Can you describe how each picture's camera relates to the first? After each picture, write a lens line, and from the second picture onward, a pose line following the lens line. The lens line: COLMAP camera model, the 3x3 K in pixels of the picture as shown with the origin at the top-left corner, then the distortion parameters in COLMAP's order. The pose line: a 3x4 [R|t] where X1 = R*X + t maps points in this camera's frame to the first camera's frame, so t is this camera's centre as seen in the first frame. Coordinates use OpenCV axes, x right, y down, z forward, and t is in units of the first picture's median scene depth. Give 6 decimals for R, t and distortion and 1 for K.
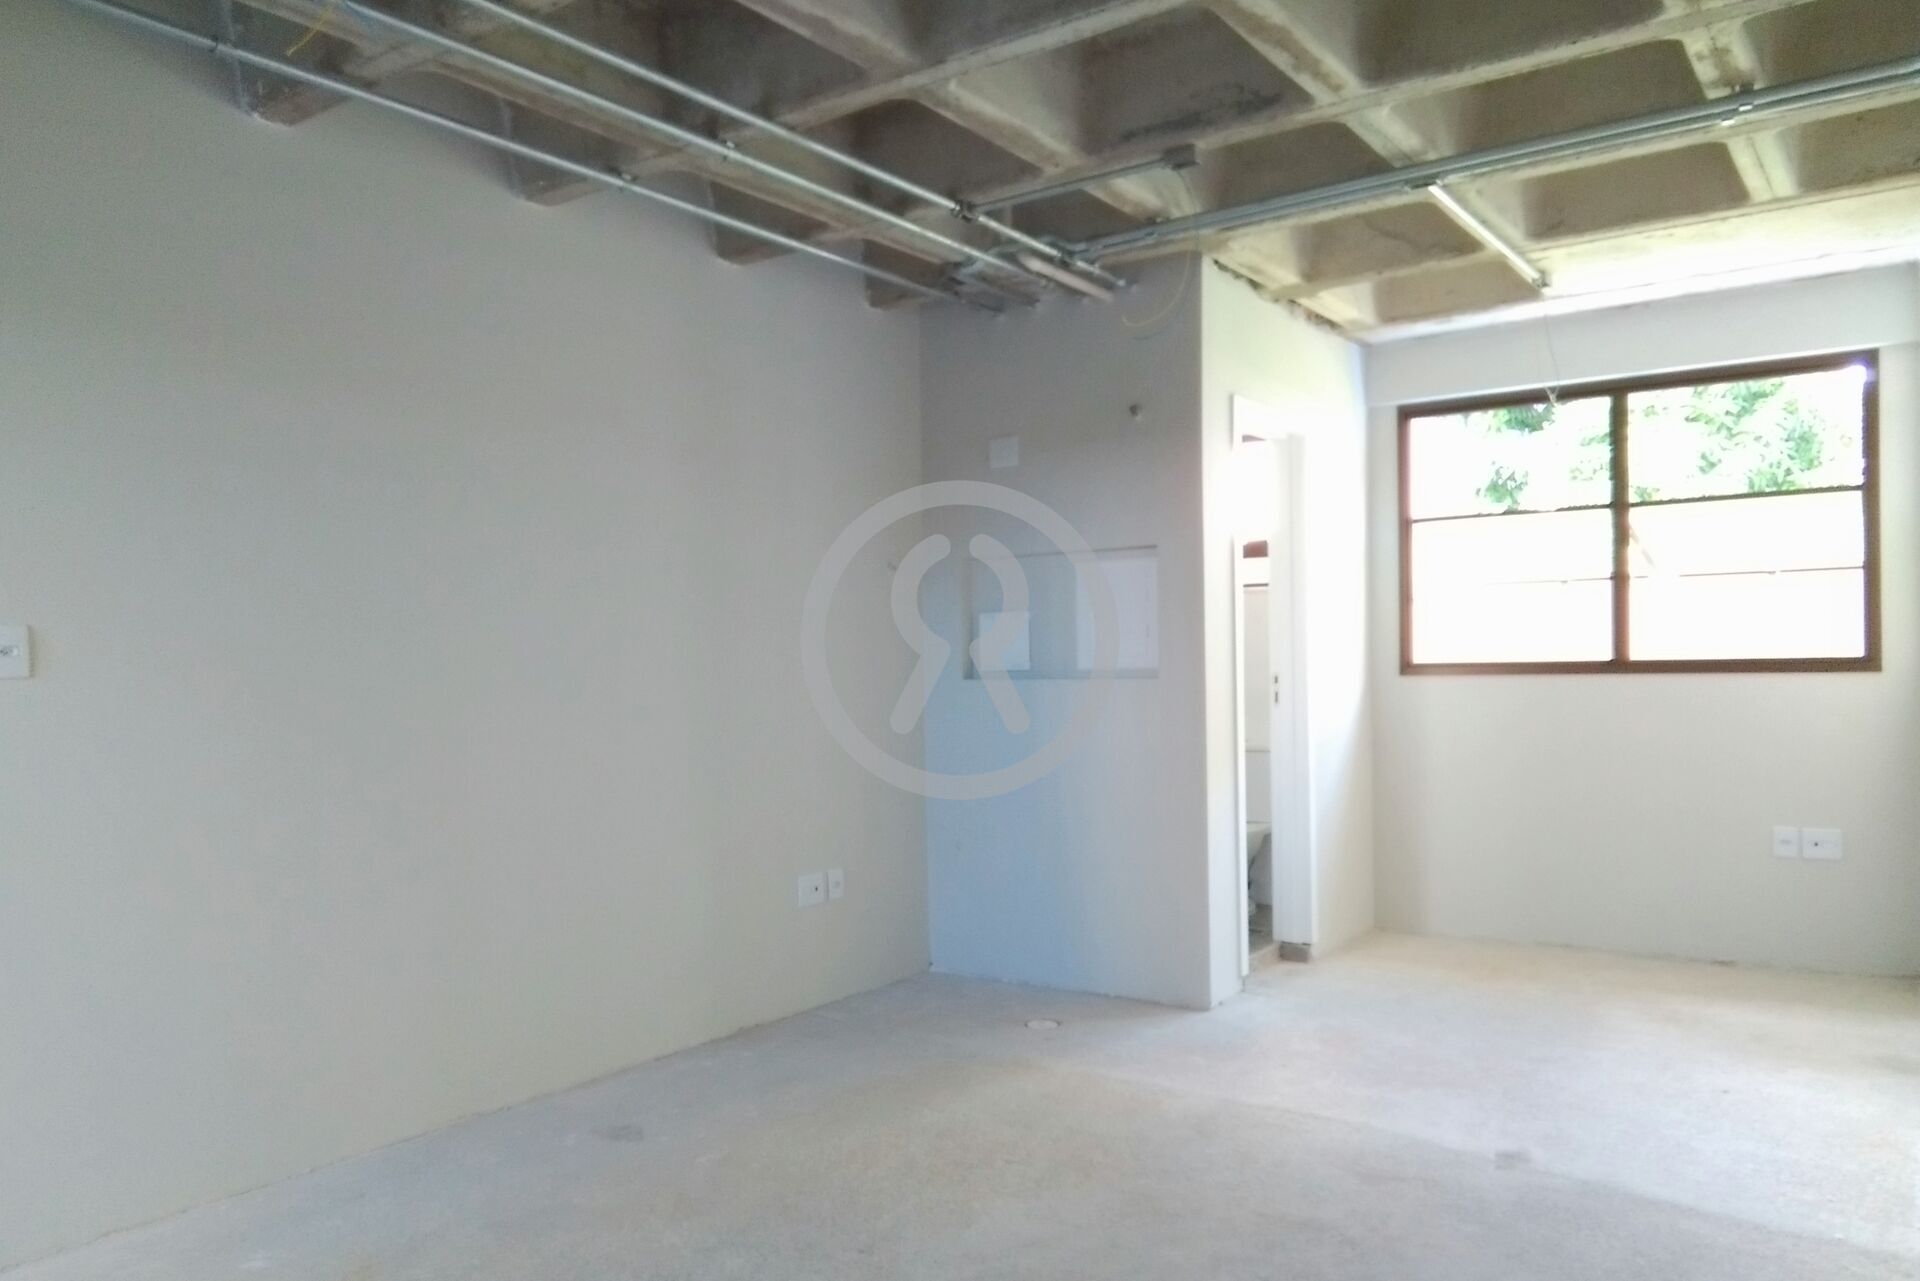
lens RADIAL K [[1382.5, 0, 960.1], [0, 1382.5, 672.1], [0, 0, 1]] dist [0.081464, -0.123559]
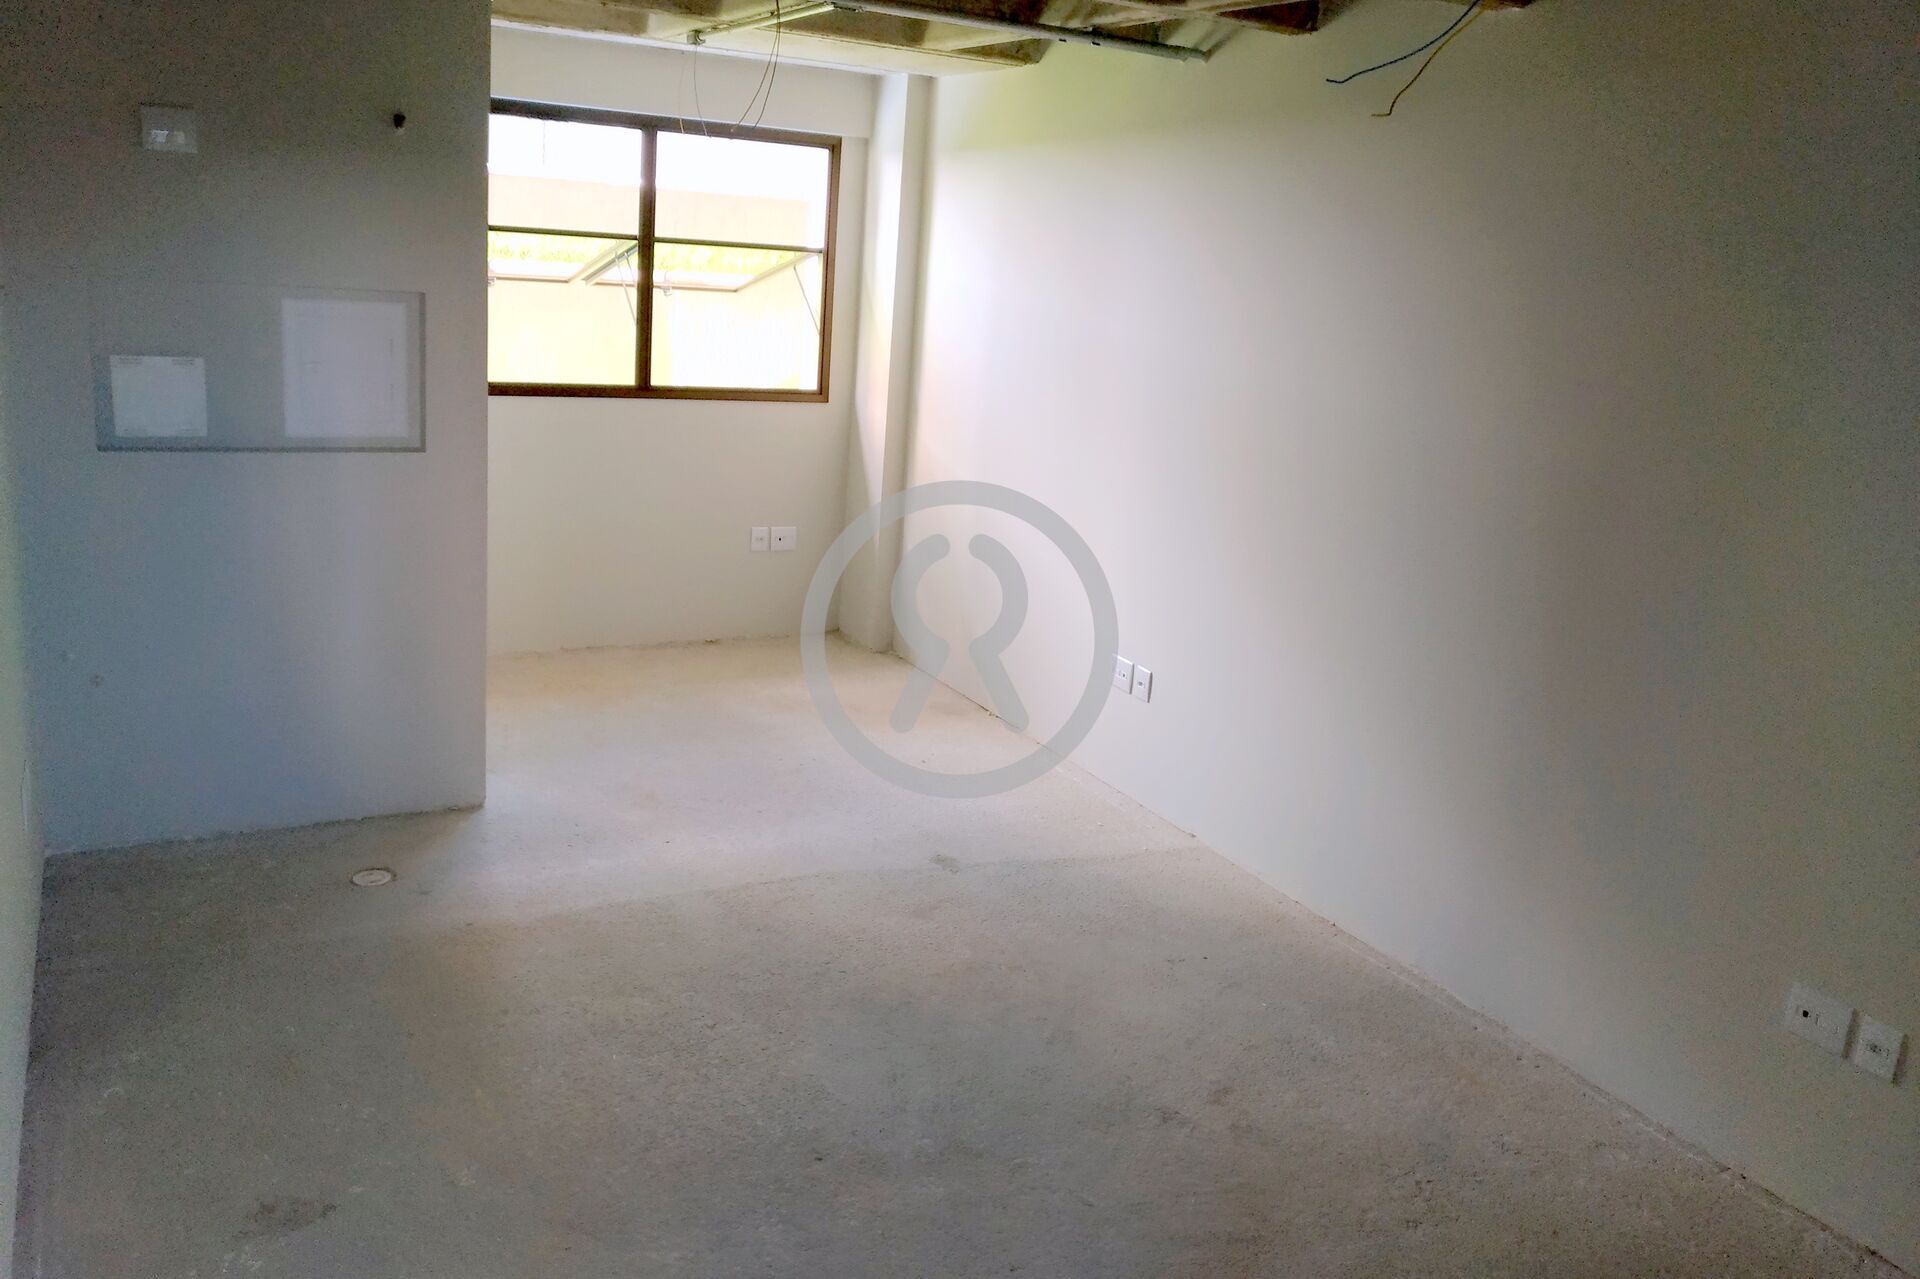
lens RADIAL K [[1507.1, 0, 960.9], [0, 1507.1, 593.5], [0, 0, 1]] dist [0.016636, -0.007104]
pose [[0.432104, -0.156164, 0.888200, -0.555627], [-0.076705, 0.974960, 0.208735, -0.131090], [-0.898556, -0.158325, 0.409306, 0.313209]]
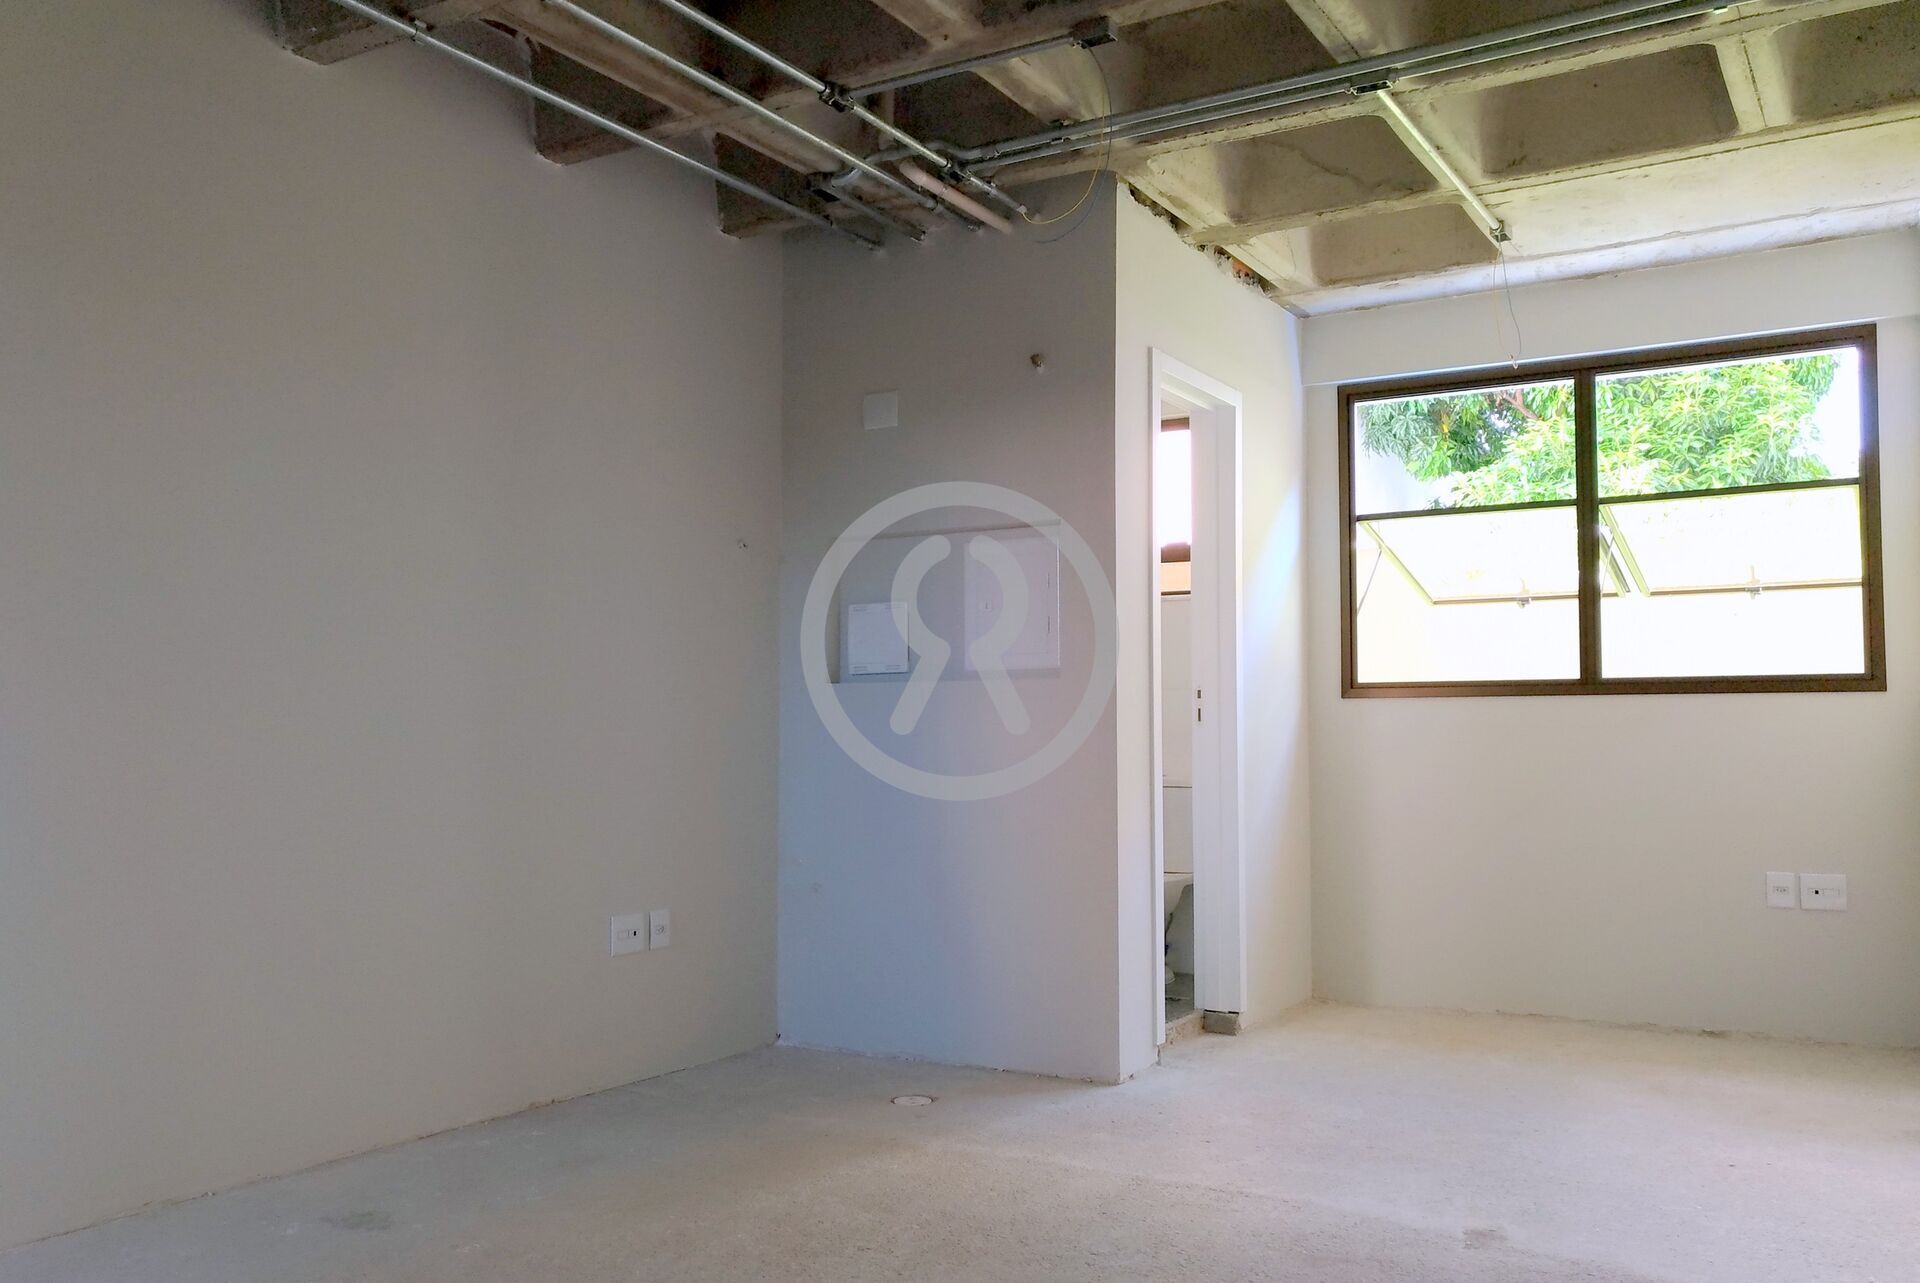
lens RADIAL K [[1595.8, 0, 960.0], [0, 1595.8, 641.5], [0, 0, 1]] dist [0.016645, 0.007885]
pose [[0.996840, 0.021548, 0.076463, 0.009370], [-0.015944, 0.997194, -0.073149, 0.053351], [-0.077825, 0.071698, 0.994386, 0.054040]]
